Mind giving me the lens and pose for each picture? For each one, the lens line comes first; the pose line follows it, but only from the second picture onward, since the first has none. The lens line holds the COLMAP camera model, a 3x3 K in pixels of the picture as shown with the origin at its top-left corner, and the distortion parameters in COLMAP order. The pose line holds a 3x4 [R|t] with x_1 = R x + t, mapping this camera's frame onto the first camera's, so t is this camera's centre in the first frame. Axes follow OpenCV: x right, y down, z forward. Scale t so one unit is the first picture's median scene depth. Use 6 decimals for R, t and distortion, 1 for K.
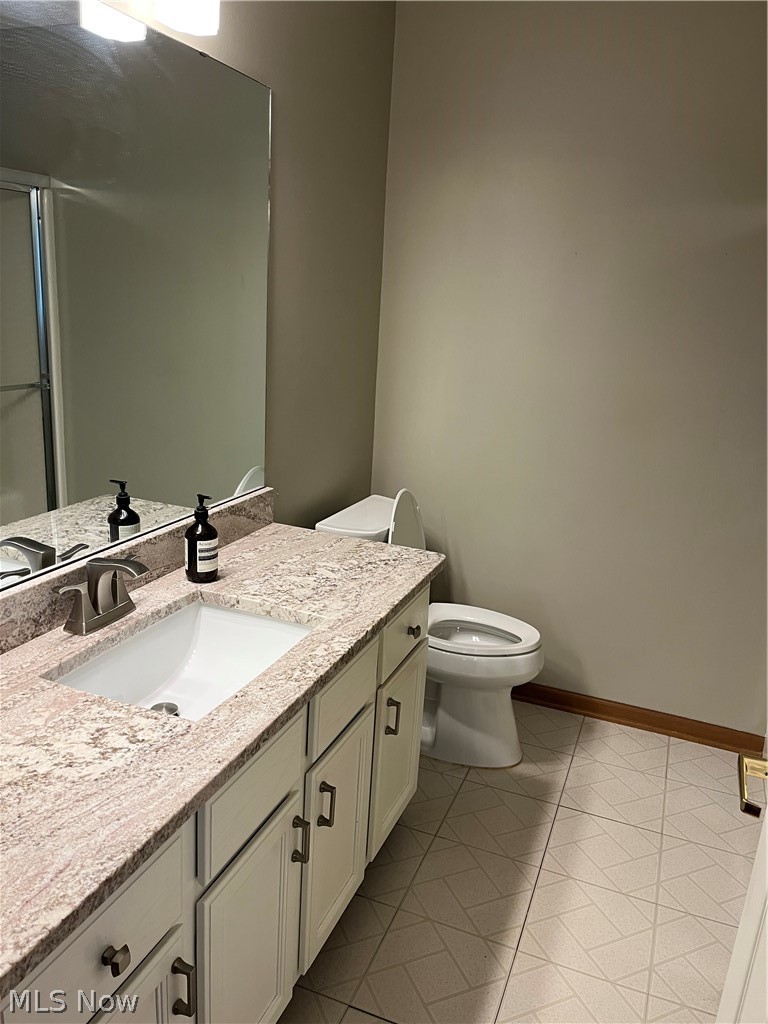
lens RADIAL K [[775.4, 0, 388.4], [0, 775.4, 514.3], [0, 0, 1]] dist [0.070826, -0.095777]
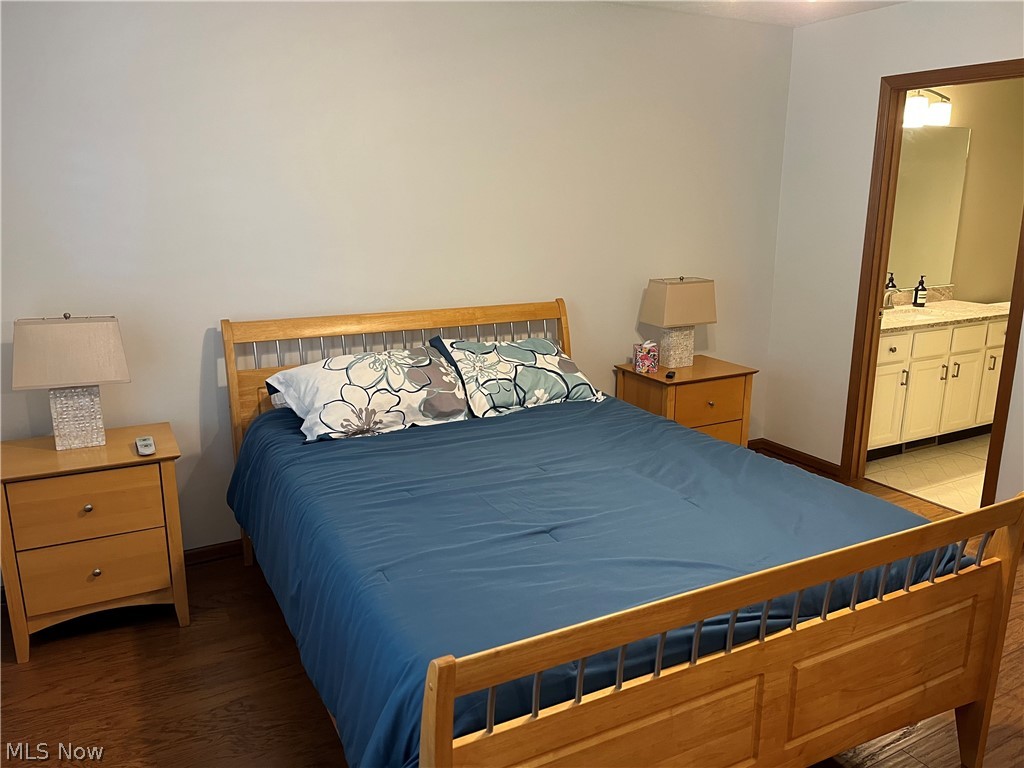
lens RADIAL K [[775.4, 0, 500.8], [0, 775.4, 388.8], [0, 0, 1]] dist [0.070826, -0.095777]
pose [[0.755828, 0.096563, -0.647610, 0.495971], [-0.131031, 0.991365, -0.005108, 0.602360], [0.641525, 0.088718, 0.761955, -2.147505]]
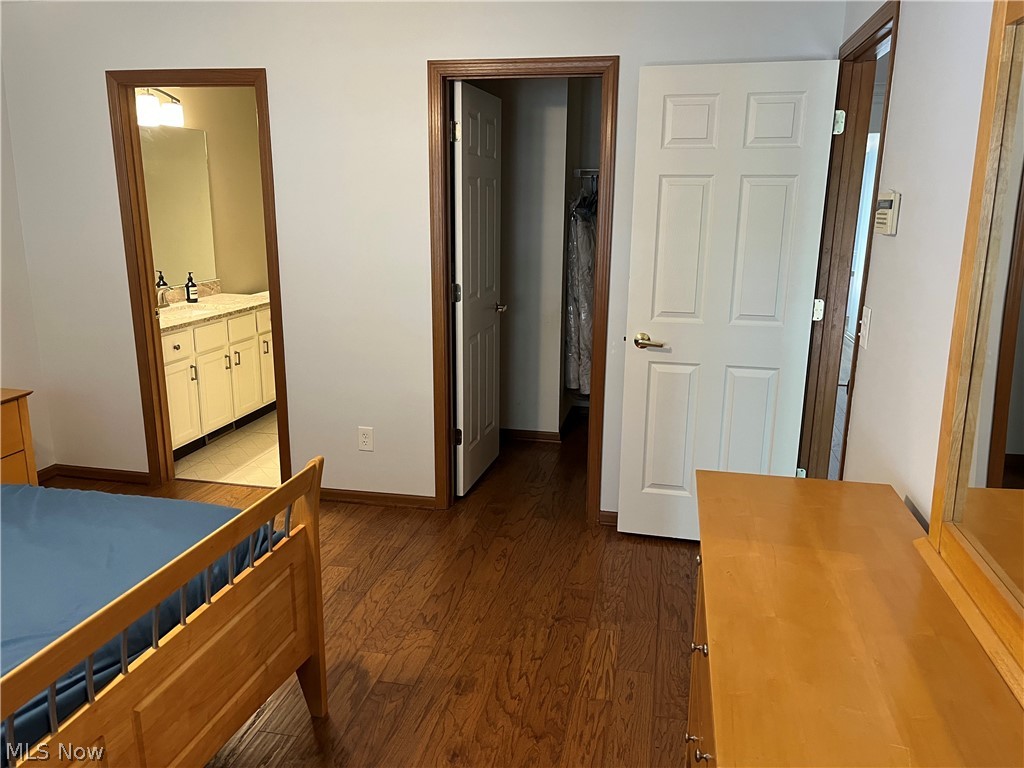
lens RADIAL K [[775.4, 0, 510.7], [0, 775.4, 382.5], [0, 0, 1]] dist [0.070826, -0.095777]
pose [[0.986169, -0.083293, 0.143291, 0.496658], [0.088127, 0.995724, -0.027714, 0.577845], [-0.140369, 0.039958, 0.989293, -2.077519]]
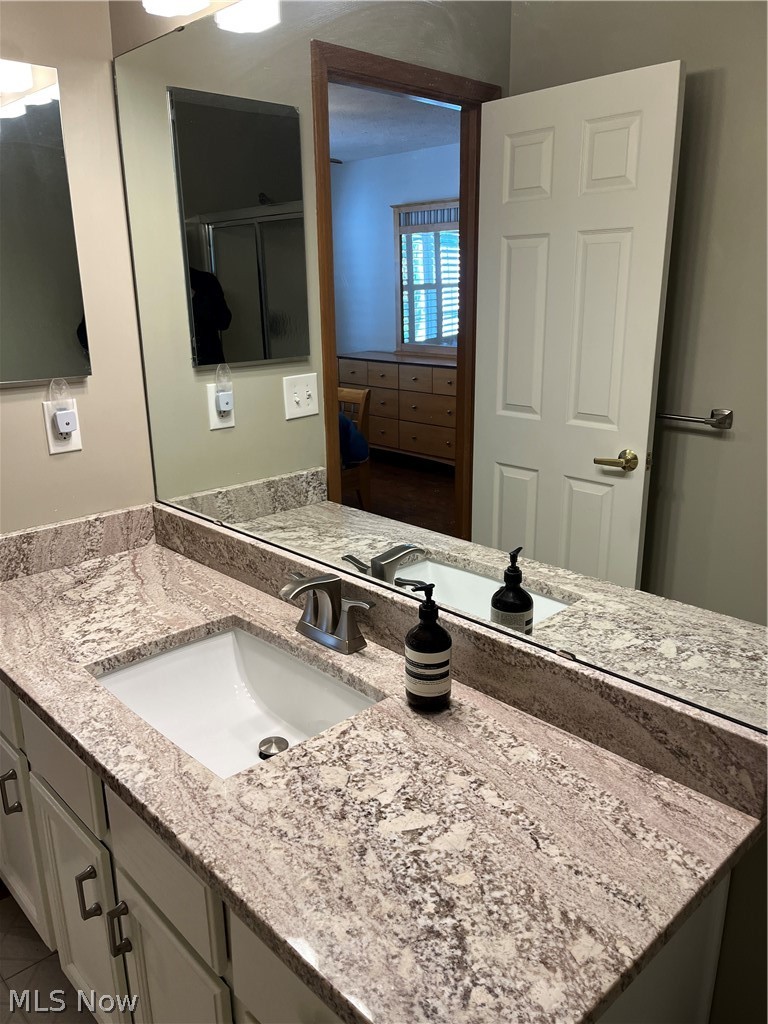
lens RADIAL K [[775.4, 0, 386.5], [0, 775.4, 512.7], [0, 0, 1]] dist [0.070826, -0.095777]
pose [[-0.428009, 0.200557, -0.881241, 0.365018], [-0.254050, 0.909053, 0.330276, -0.297706], [0.867333, 0.365240, -0.338132, 1.157001]]
